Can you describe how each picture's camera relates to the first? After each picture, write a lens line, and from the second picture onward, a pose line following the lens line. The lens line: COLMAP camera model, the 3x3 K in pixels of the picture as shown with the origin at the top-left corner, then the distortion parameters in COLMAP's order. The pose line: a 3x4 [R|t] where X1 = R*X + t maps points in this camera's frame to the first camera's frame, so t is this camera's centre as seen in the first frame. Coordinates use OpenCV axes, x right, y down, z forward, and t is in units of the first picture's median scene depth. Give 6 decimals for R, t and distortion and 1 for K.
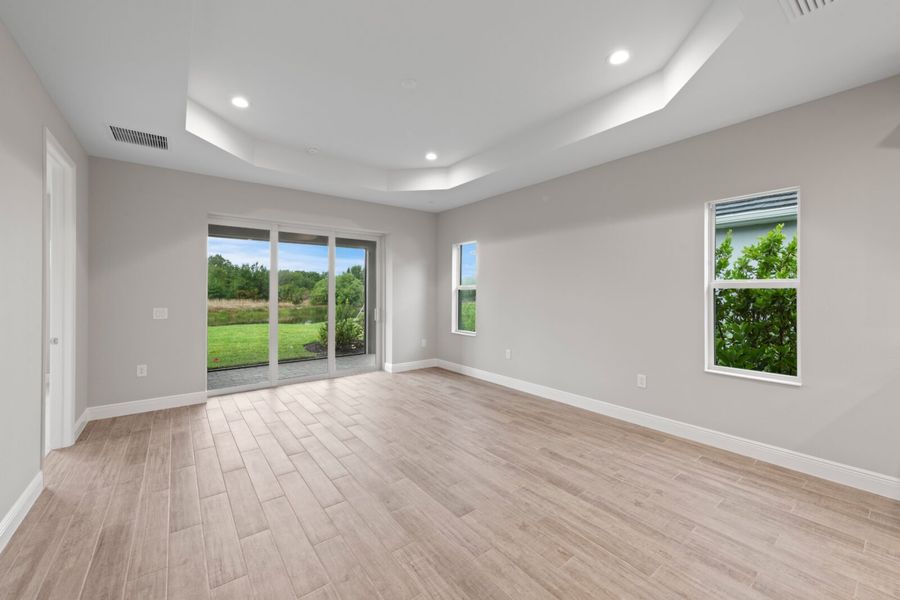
lens RADIAL K [[354.1, 0, 449.6], [0, 354.1, 290.4], [0, 0, 1]] dist [0.010132, -0.001256]
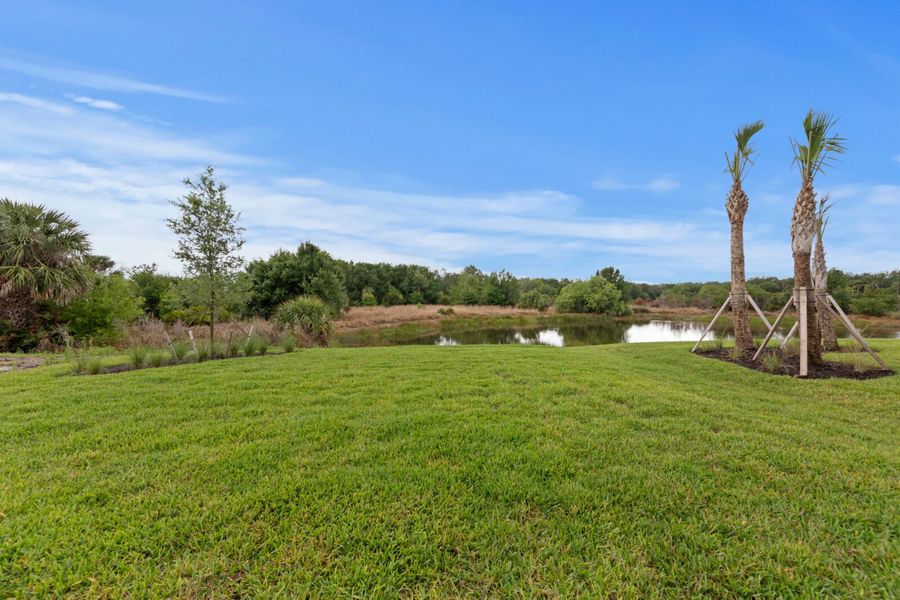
lens RADIAL K [[354.1, 0, 450.4], [0, 354.1, 297.1], [0, 0, 1]] dist [0.010132, -0.001256]
pose [[0.802264, -0.004622, -0.596951, -1.256021], [0.003491, 0.999989, -0.003050, 0.053075], [0.596959, 0.000362, 0.802272, 2.021495]]
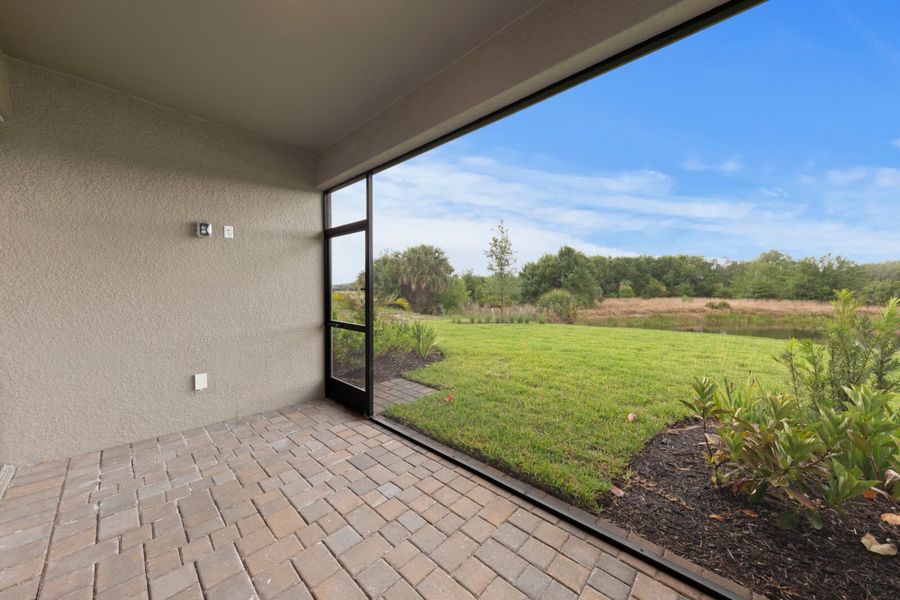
lens RADIAL K [[309.3, 0, 448.1], [0, 309.3, 298.7], [0, 0, 1]] dist [0.010600, -0.000837]
pose [[0.167773, 0.026650, -0.985465, -0.323286], [-0.000751, 0.999638, 0.026906, 0.044257], [0.985825, -0.003774, 0.167733, 1.687818]]
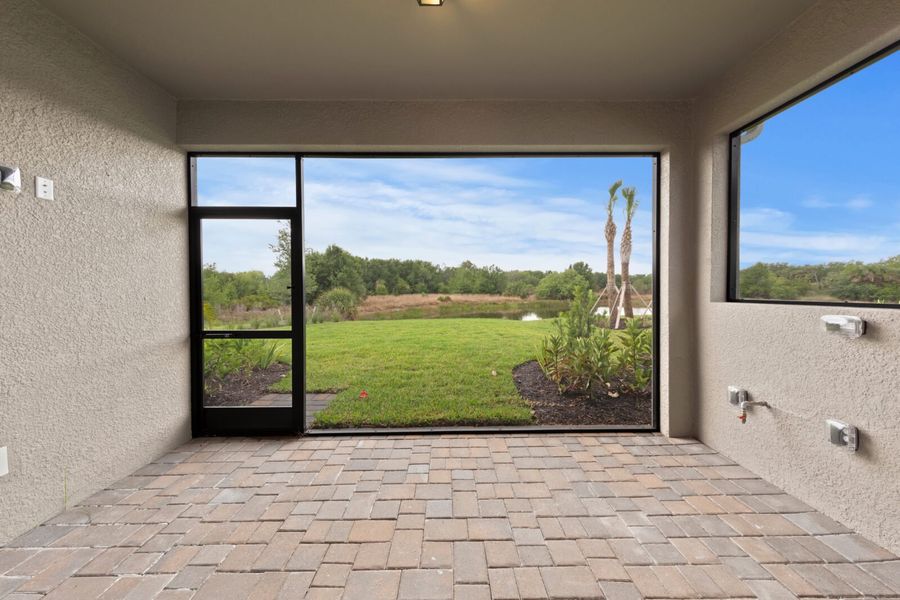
lens RADIAL K [[309.3, 0, 451.1], [0, 309.3, 290.4], [0, 0, 1]] dist [0.010600, -0.000837]
pose [[0.800747, -0.003099, -0.598994, -0.451063], [0.009471, 0.999927, 0.007488, 0.046945], [0.598927, -0.011669, 0.800718, 1.268364]]
